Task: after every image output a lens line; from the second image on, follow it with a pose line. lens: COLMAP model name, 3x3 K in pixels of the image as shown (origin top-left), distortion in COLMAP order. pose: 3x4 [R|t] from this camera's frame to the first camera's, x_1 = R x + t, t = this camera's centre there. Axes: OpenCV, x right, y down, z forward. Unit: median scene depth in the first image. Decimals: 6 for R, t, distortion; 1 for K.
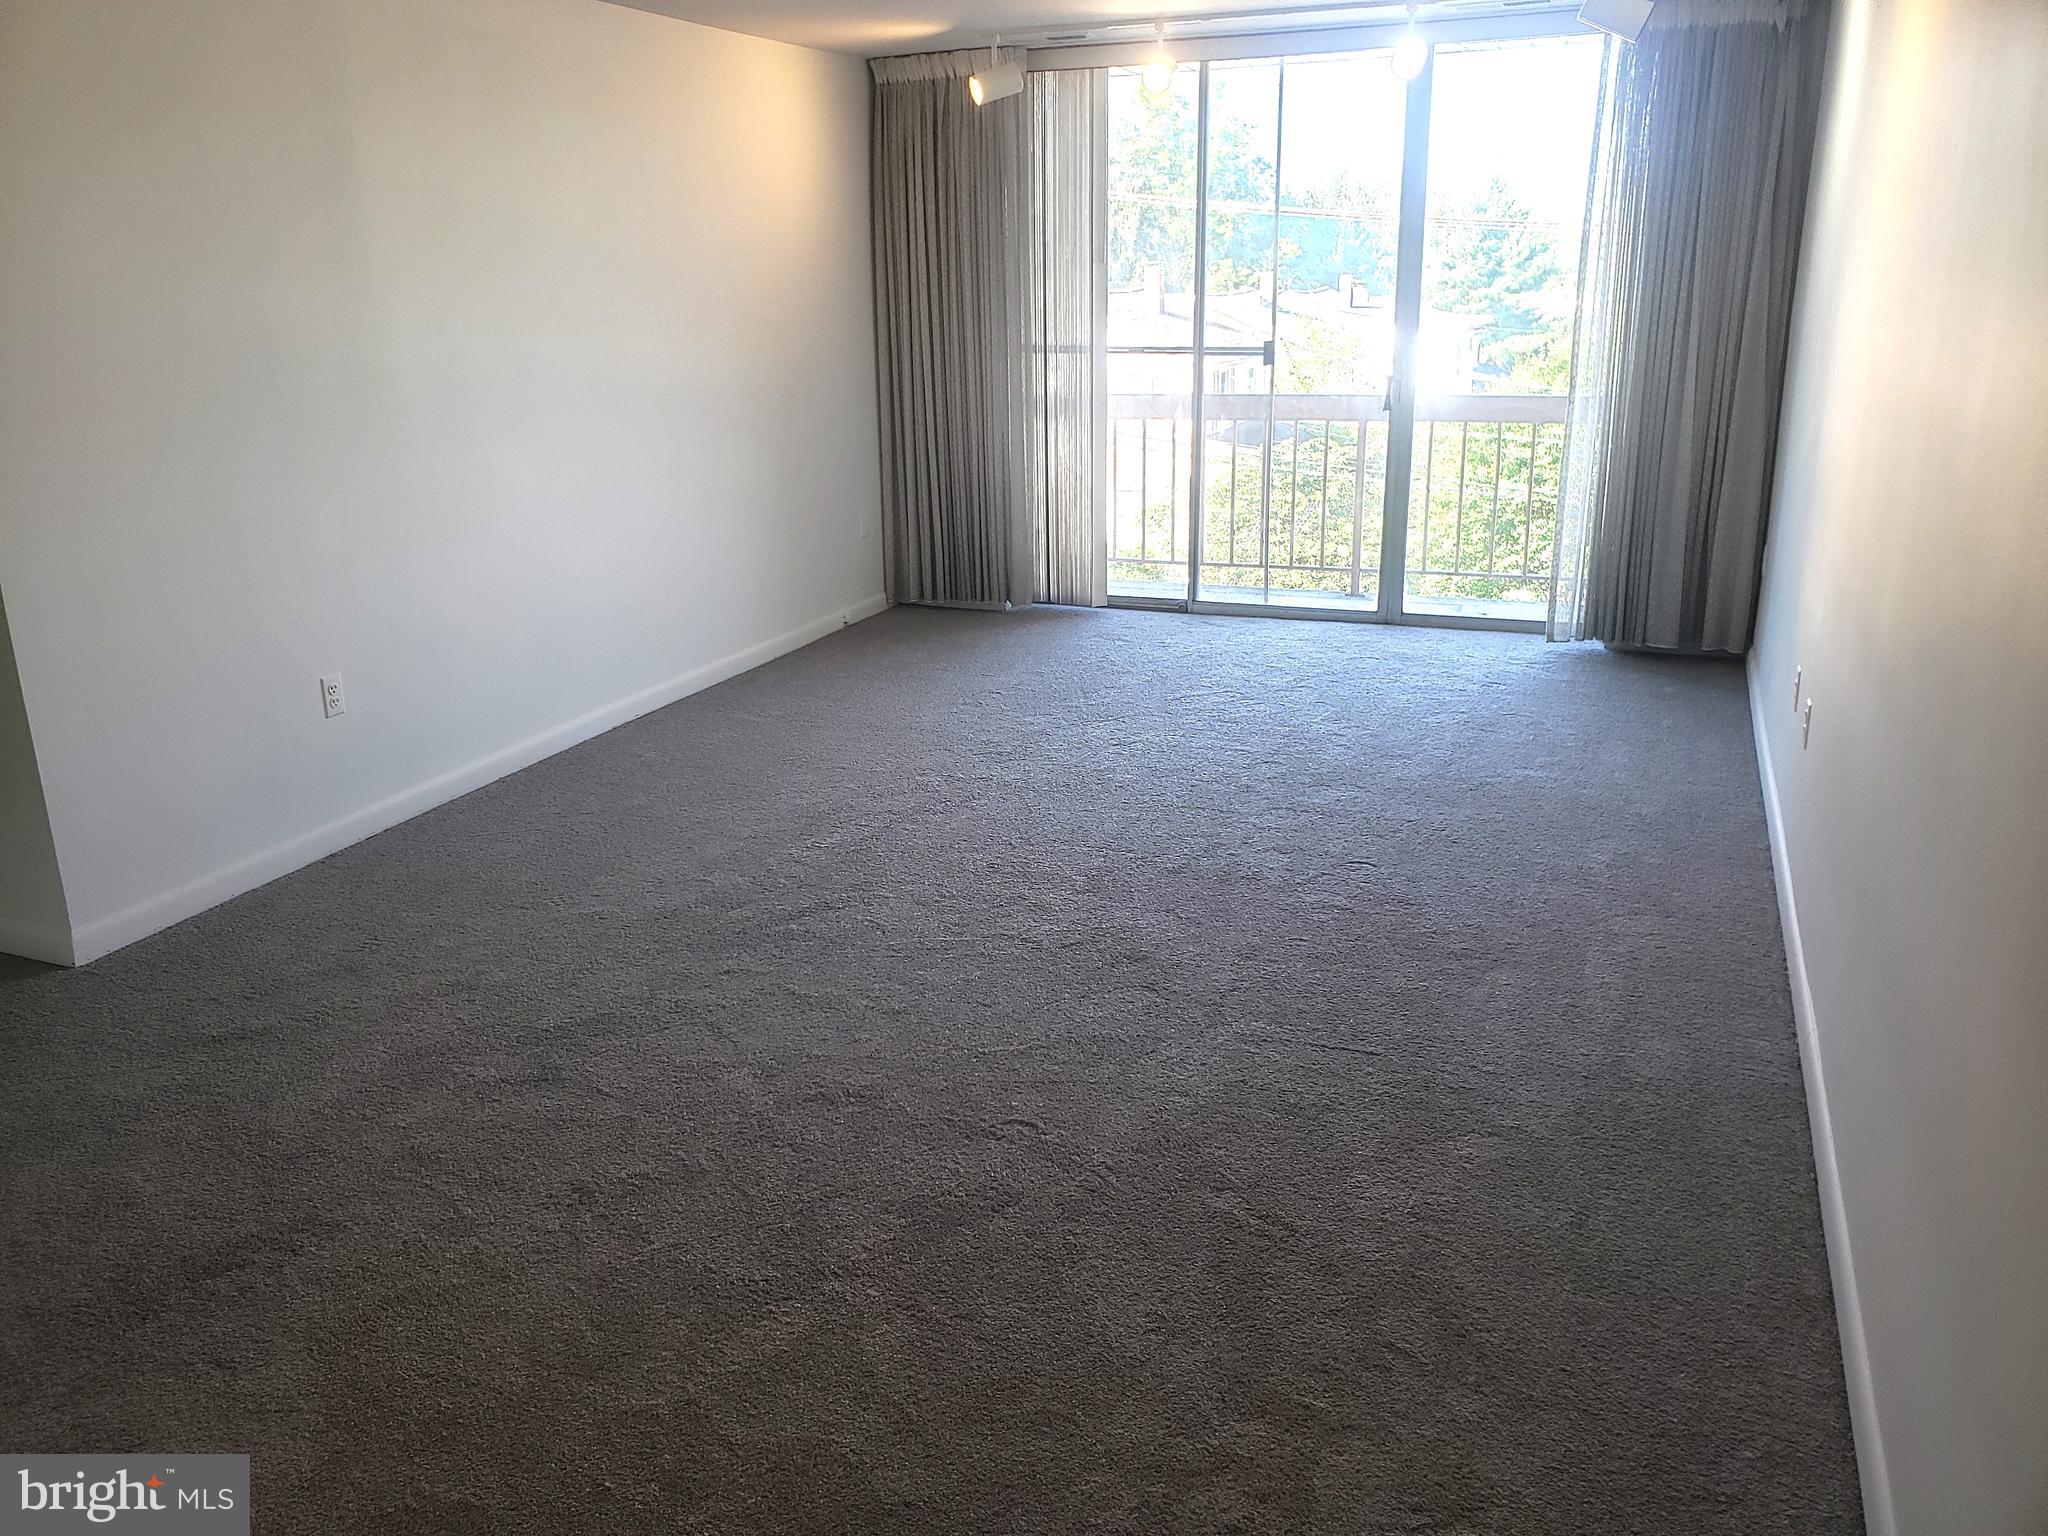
lens RADIAL K [[1591.2, 0, 1024.0], [0, 1591.2, 768.0], [0, 0, 1]] dist [0.020208, -0.004736]
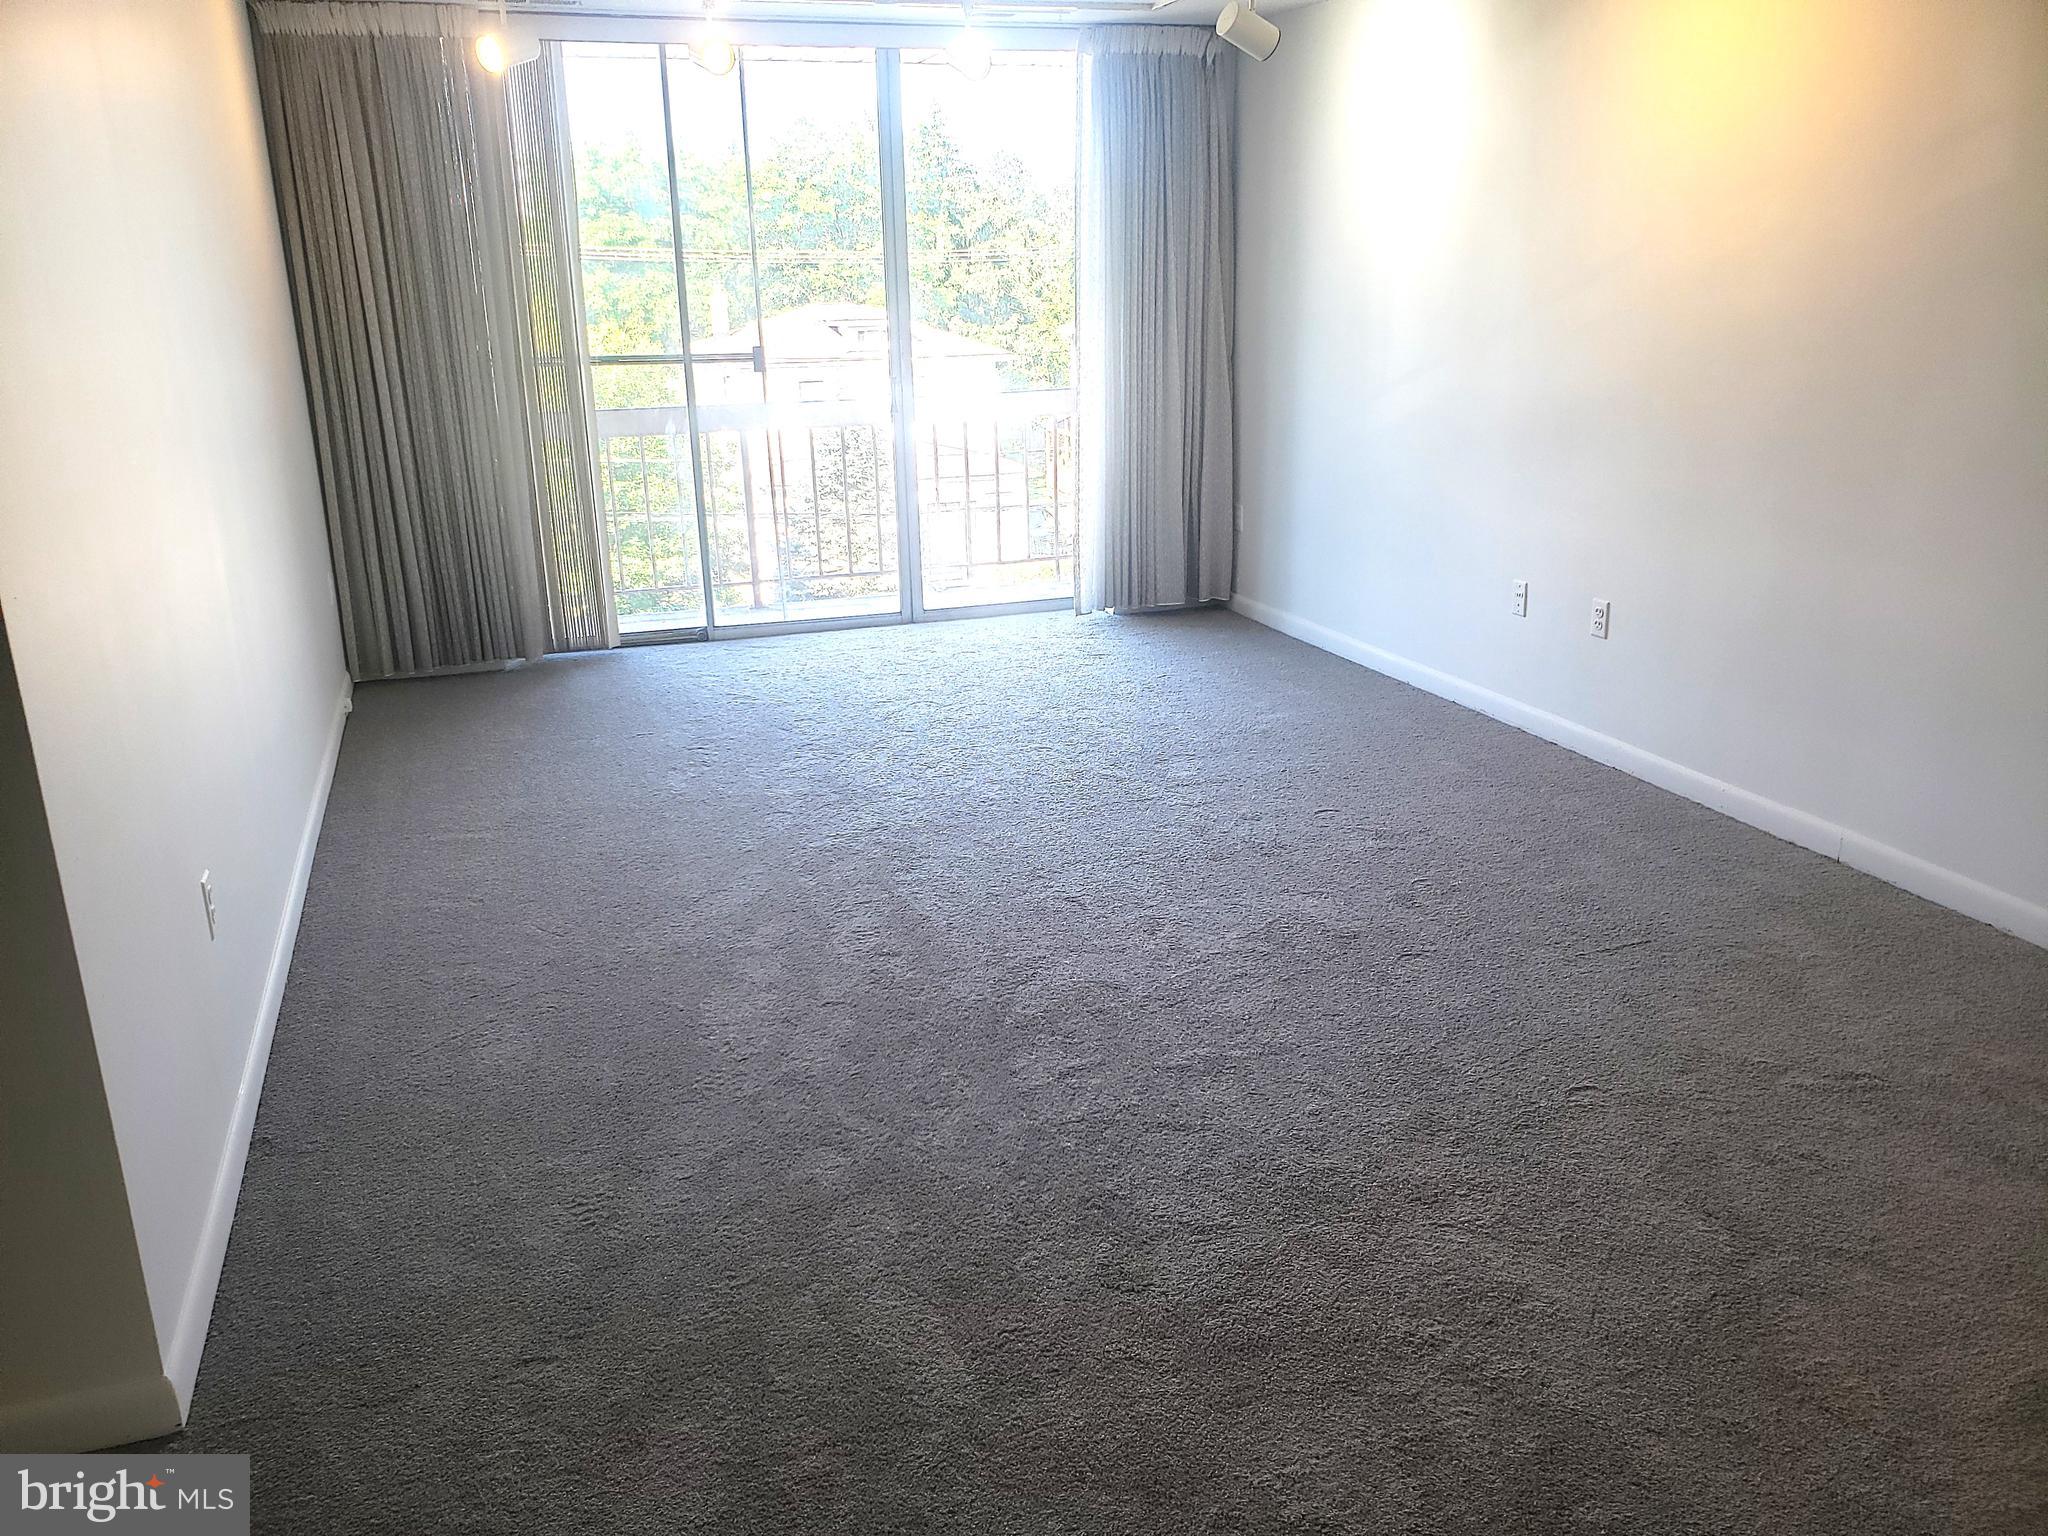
lens RADIAL K [[1558.1, 0, 1024.0], [0, 1558.1, 768.0], [0, 0, 1]] dist [-0.001614, -0.001240]
pose [[0.753270, -0.190200, 0.629610, -0.362617], [0.199941, 0.978190, 0.056292, -0.041373], [-0.626584, 0.083482, 0.774870, 0.197794]]
